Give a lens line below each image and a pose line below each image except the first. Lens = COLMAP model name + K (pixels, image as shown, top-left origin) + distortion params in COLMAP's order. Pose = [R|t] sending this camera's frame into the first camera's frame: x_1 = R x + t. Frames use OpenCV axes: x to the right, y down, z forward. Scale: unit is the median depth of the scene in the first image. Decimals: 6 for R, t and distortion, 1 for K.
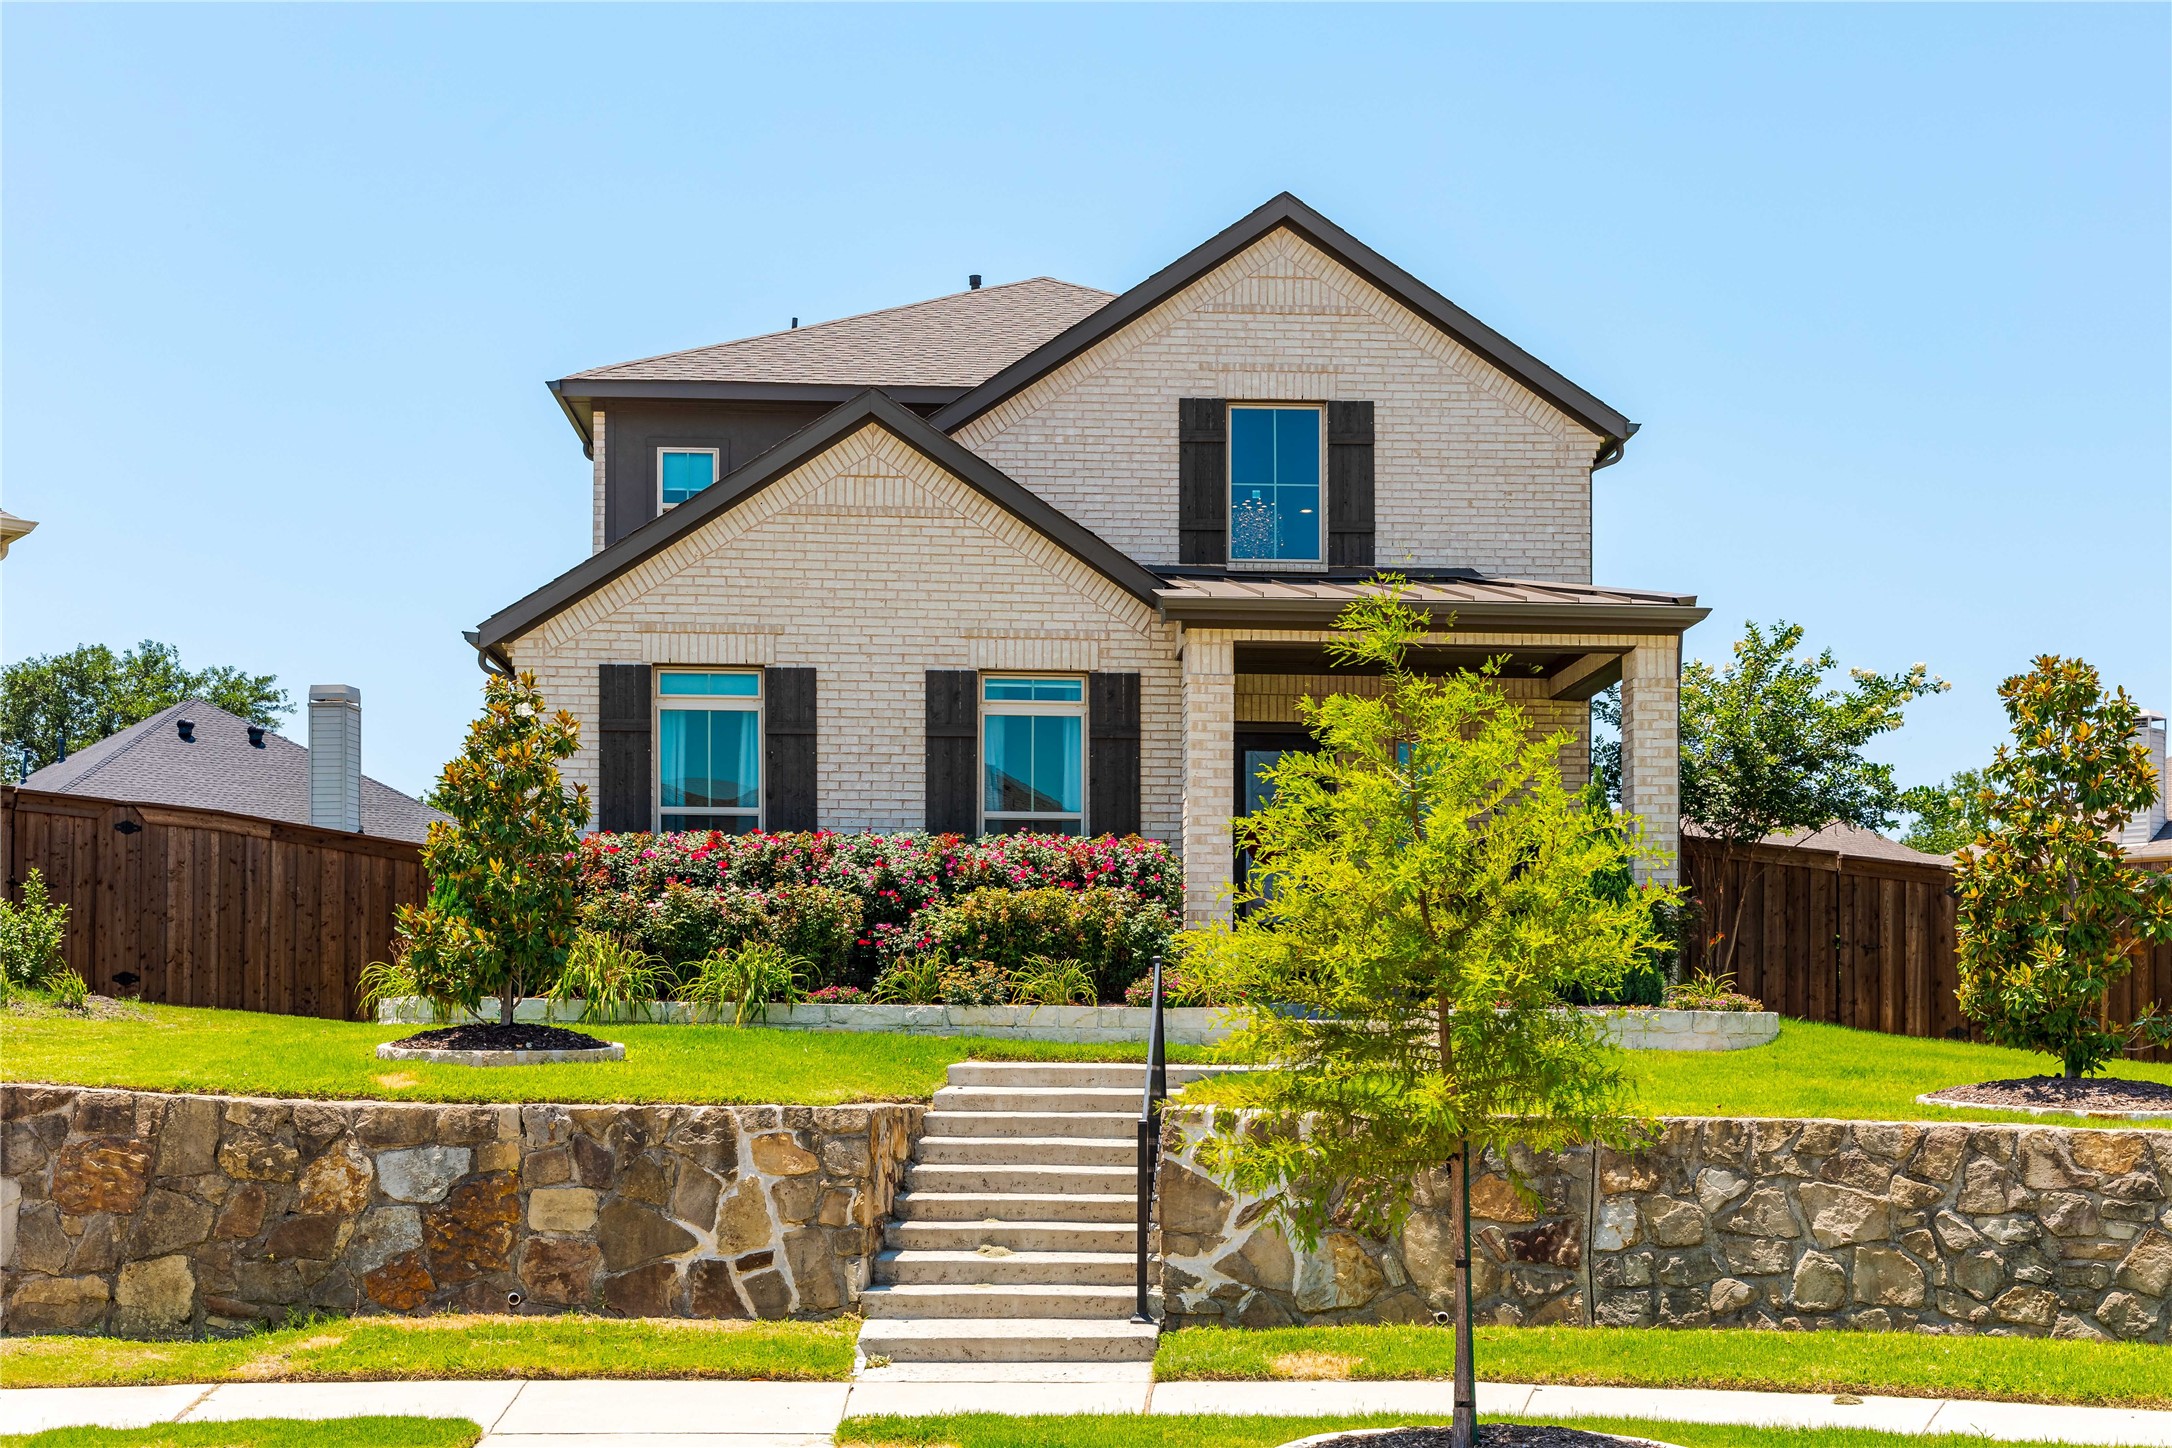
lens RADIAL K [[2578.1, 0, 1082.3], [0, 2578.1, 662.9], [0, 0, 1]] dist [0.005110, 0.000000]
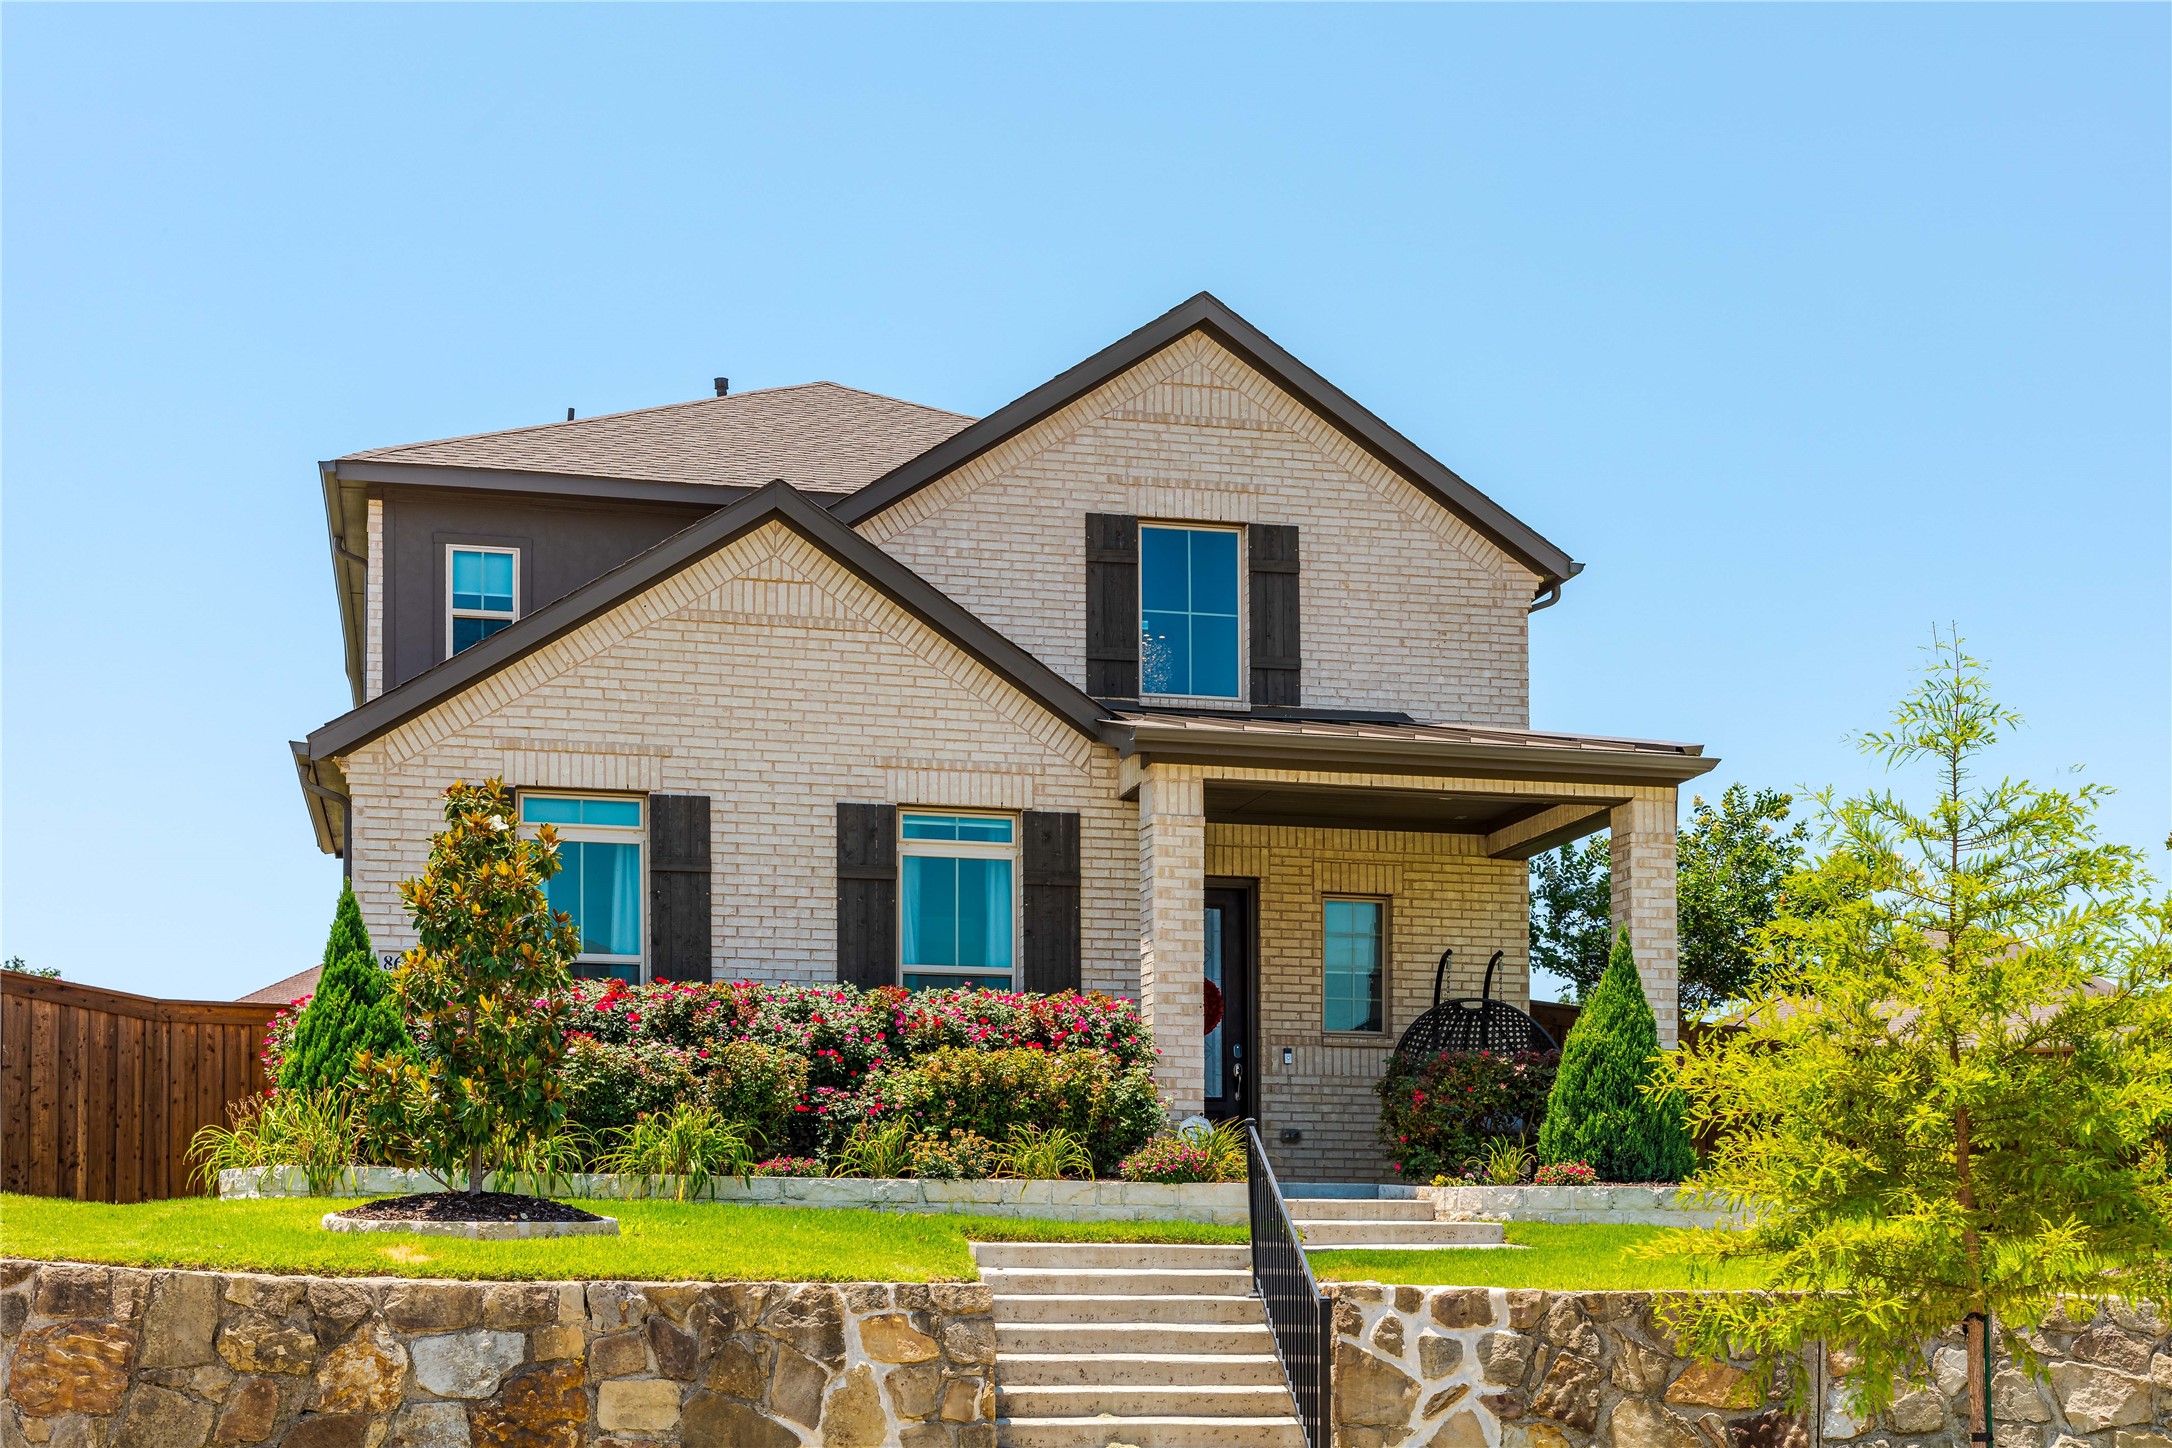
lens RADIAL K [[2801.6, 0, 1089.0], [0, 2801.6, 812.2], [0, 0, 1]] dist [0.010321, 0.000000]
pose [[0.983208, 0.029979, 0.180006, -0.159418], [-0.027789, 0.999506, -0.014681, 0.019005], [-0.180358, 0.009432, 0.983556, 0.047562]]
